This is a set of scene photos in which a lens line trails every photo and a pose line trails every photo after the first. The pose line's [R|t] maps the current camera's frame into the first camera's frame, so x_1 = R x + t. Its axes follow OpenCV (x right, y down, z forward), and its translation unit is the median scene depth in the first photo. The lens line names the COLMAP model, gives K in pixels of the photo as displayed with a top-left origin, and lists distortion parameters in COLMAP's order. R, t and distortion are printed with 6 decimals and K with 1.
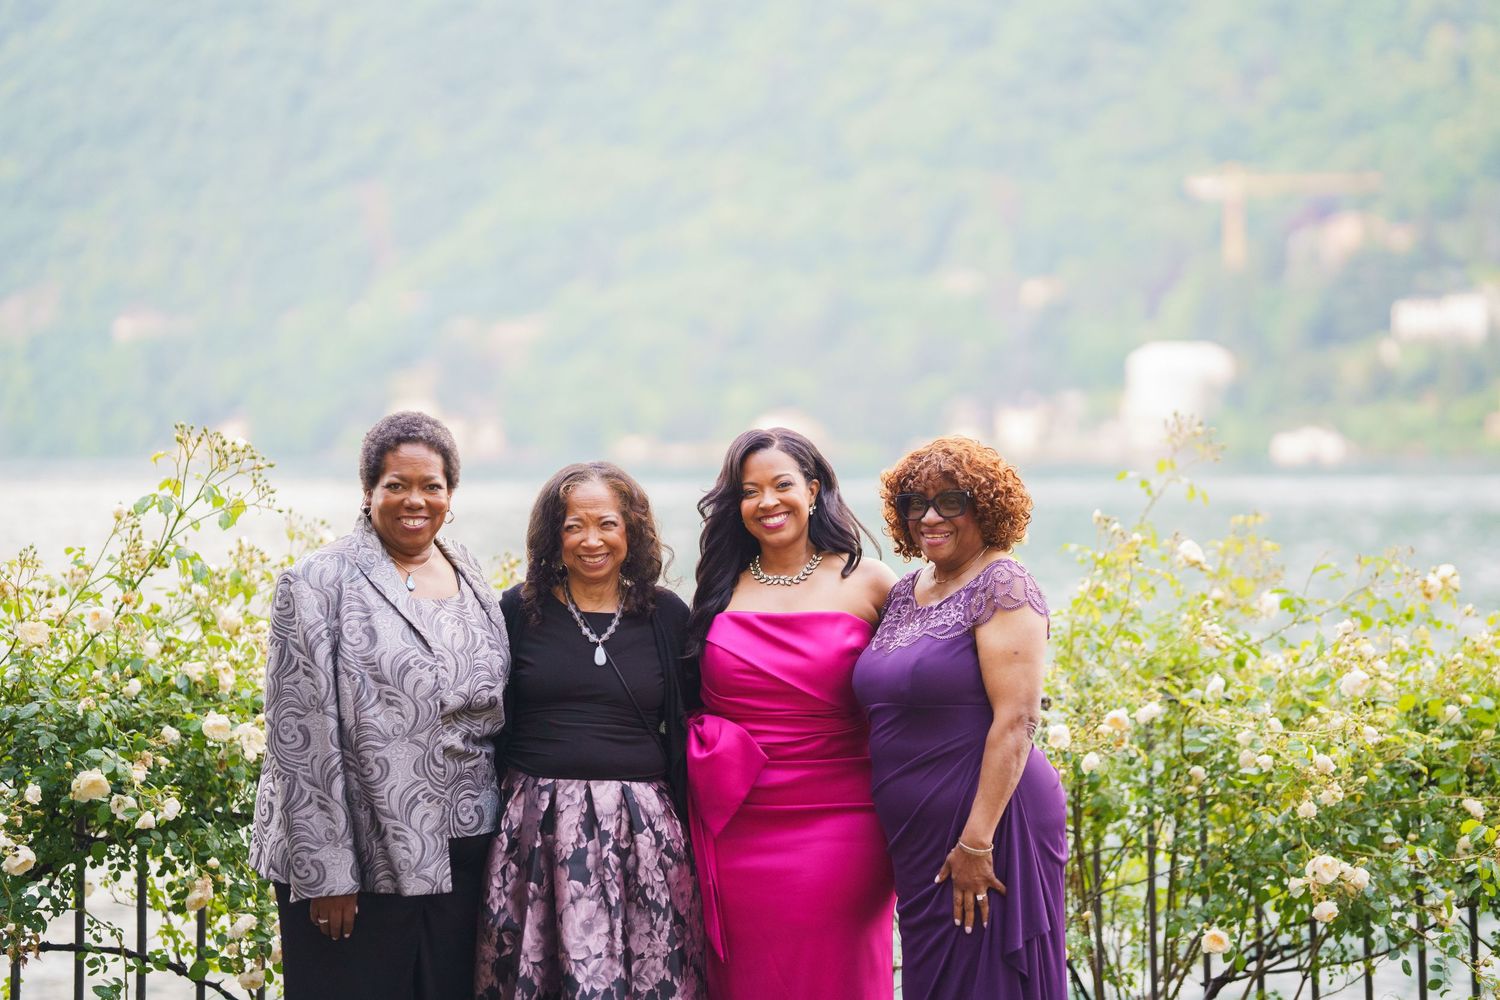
lens RADIAL K [[3668.6, 0, 748.2], [0, 3668.6, 498.8], [0, 0, 1]] dist [0.910093, 0.110468]
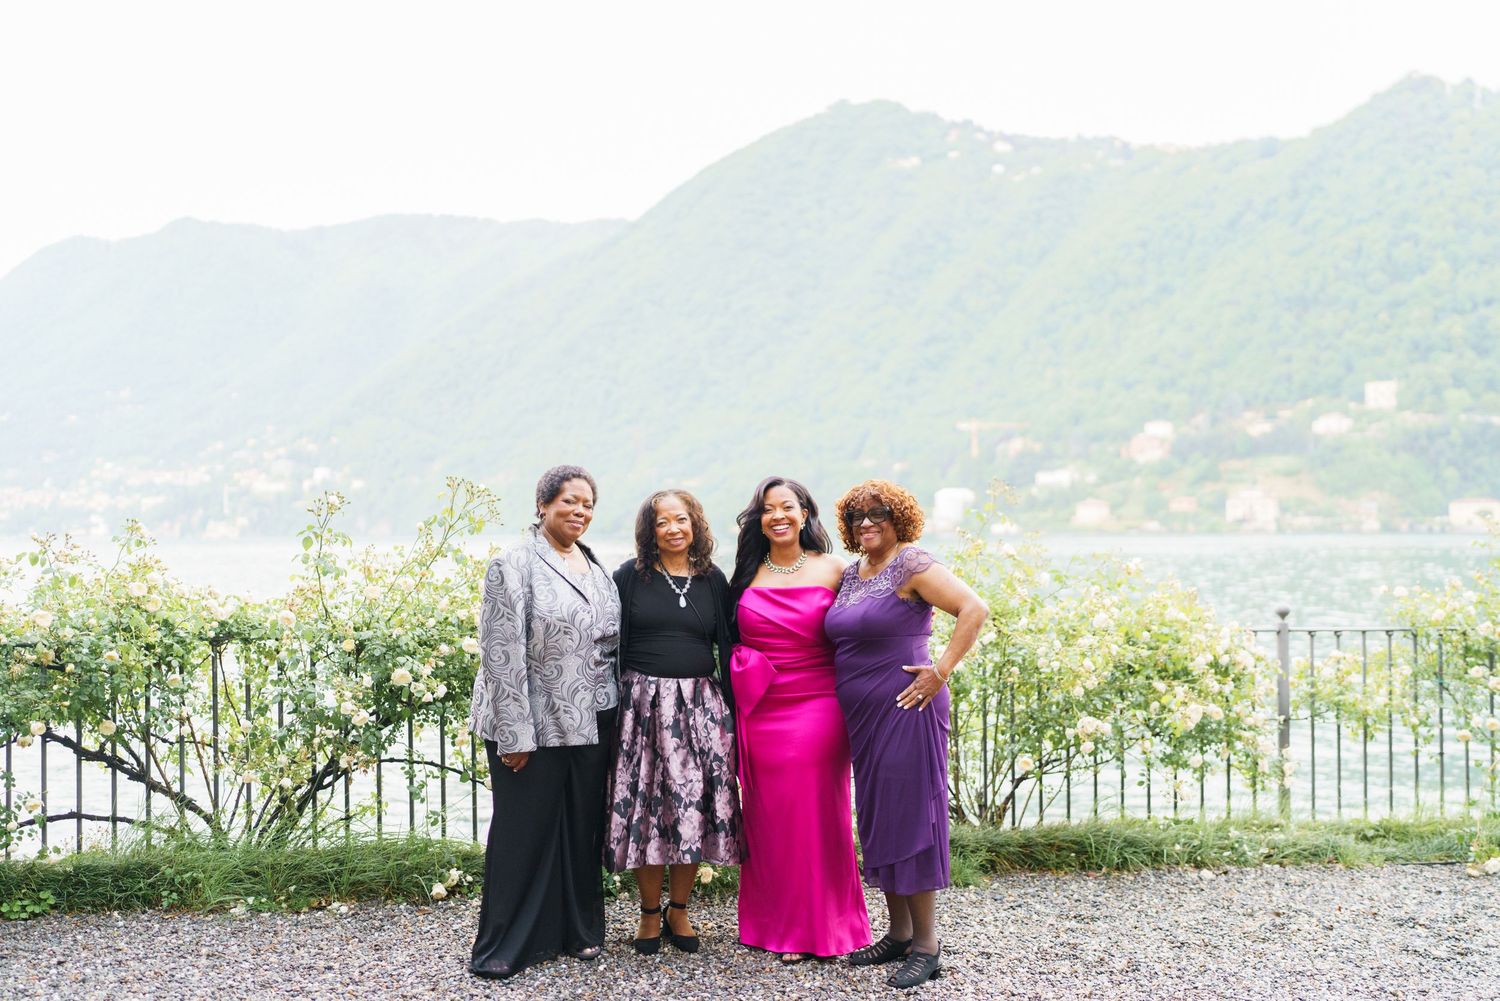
lens RADIAL K [[1429.9, 0, 744.8], [0, 1429.9, 500.1], [0, 0, 1]] dist [-0.052254, 0.166460]
pose [[0.999610, -0.001681, -0.027869, 0.007993], [0.000689, 0.999367, -0.035566, 0.015677], [0.027911, 0.035533, 0.998979, 0.325052]]
